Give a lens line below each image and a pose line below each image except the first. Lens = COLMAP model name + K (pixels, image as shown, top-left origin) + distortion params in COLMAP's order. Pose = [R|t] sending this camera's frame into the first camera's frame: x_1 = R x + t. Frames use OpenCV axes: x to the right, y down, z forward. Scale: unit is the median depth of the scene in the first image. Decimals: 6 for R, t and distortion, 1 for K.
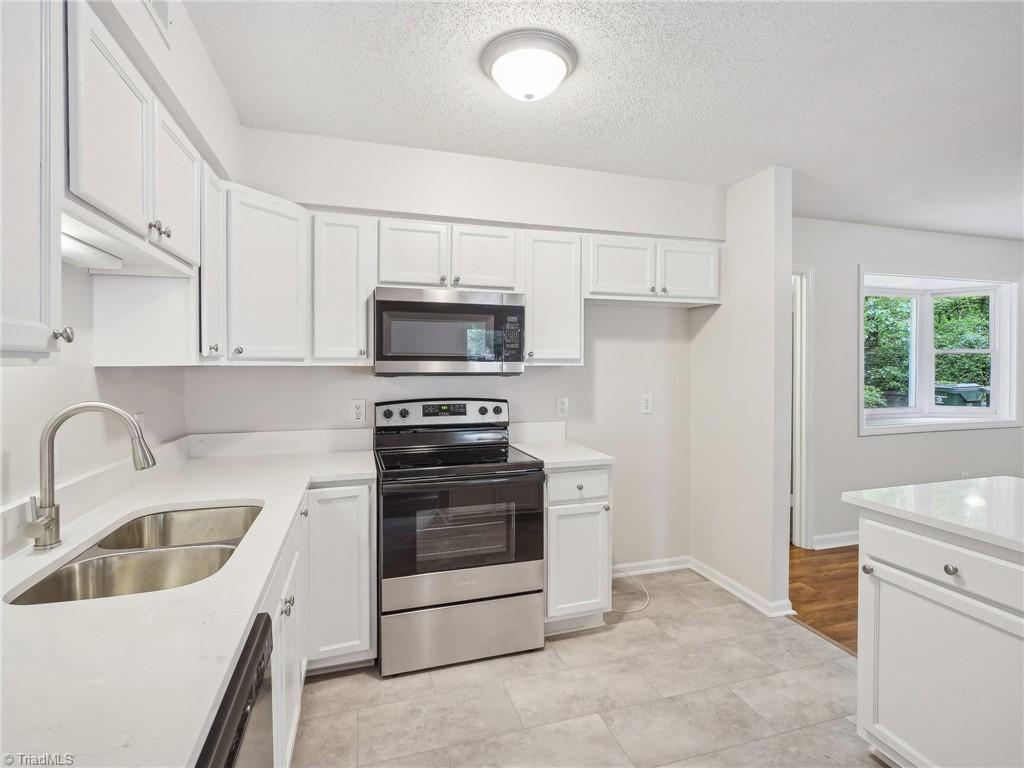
lens RADIAL K [[492.6, 0, 512.6], [0, 492.6, 375.0], [0, 0, 1]] dist [-0.002324, 0.000644]
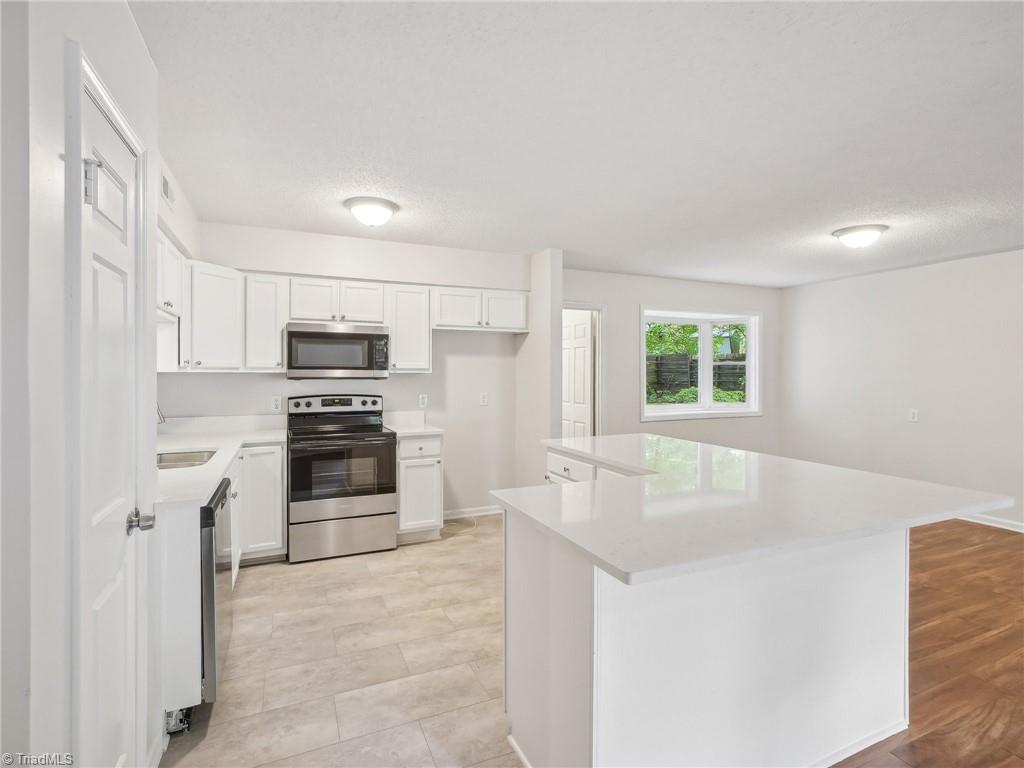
lens RADIAL K [[492.6, 0, 508.0], [0, 492.6, 379.4], [0, 0, 1]] dist [-0.002324, 0.000644]
pose [[0.993287, -0.000085, 0.115676, 0.227789], [0.000968, 0.999971, -0.007583, 0.014931], [-0.115672, 0.007644, 0.993258, -0.610775]]
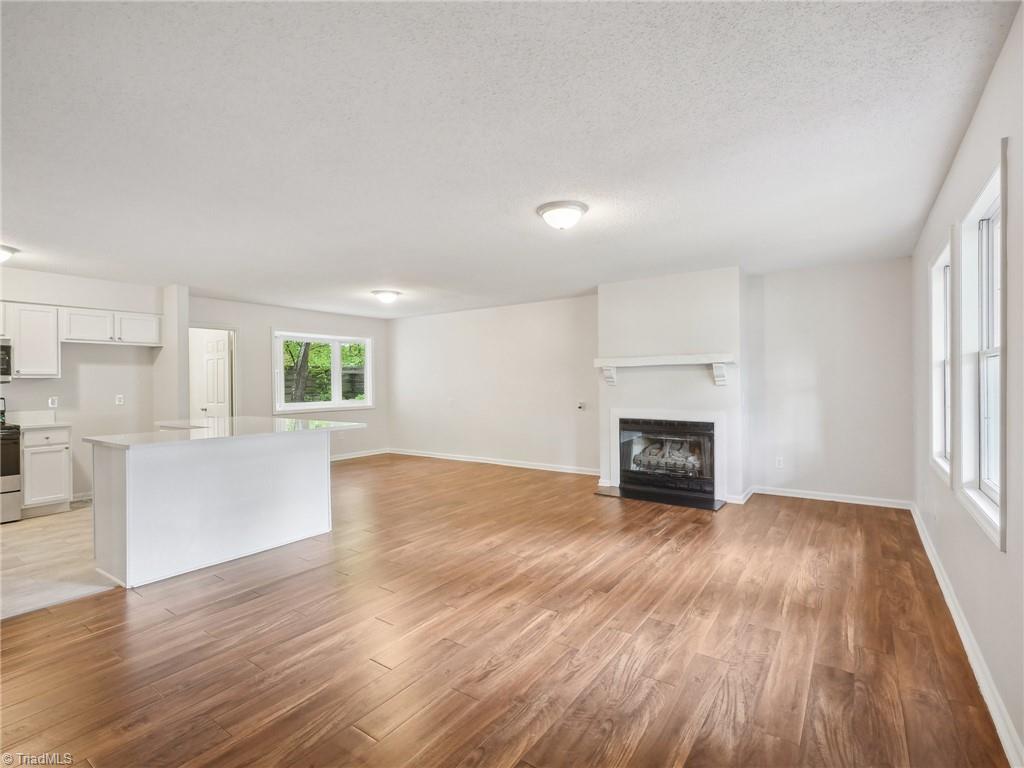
lens RADIAL K [[492.6, 0, 510.9], [0, 492.6, 385.1], [0, 0, 1]] dist [-0.002324, 0.000644]
pose [[0.792841, -0.010421, 0.609340, 0.404939], [0.023824, 0.999620, -0.013902, 0.083843], [-0.608963, 0.025539, 0.792788, -1.689182]]
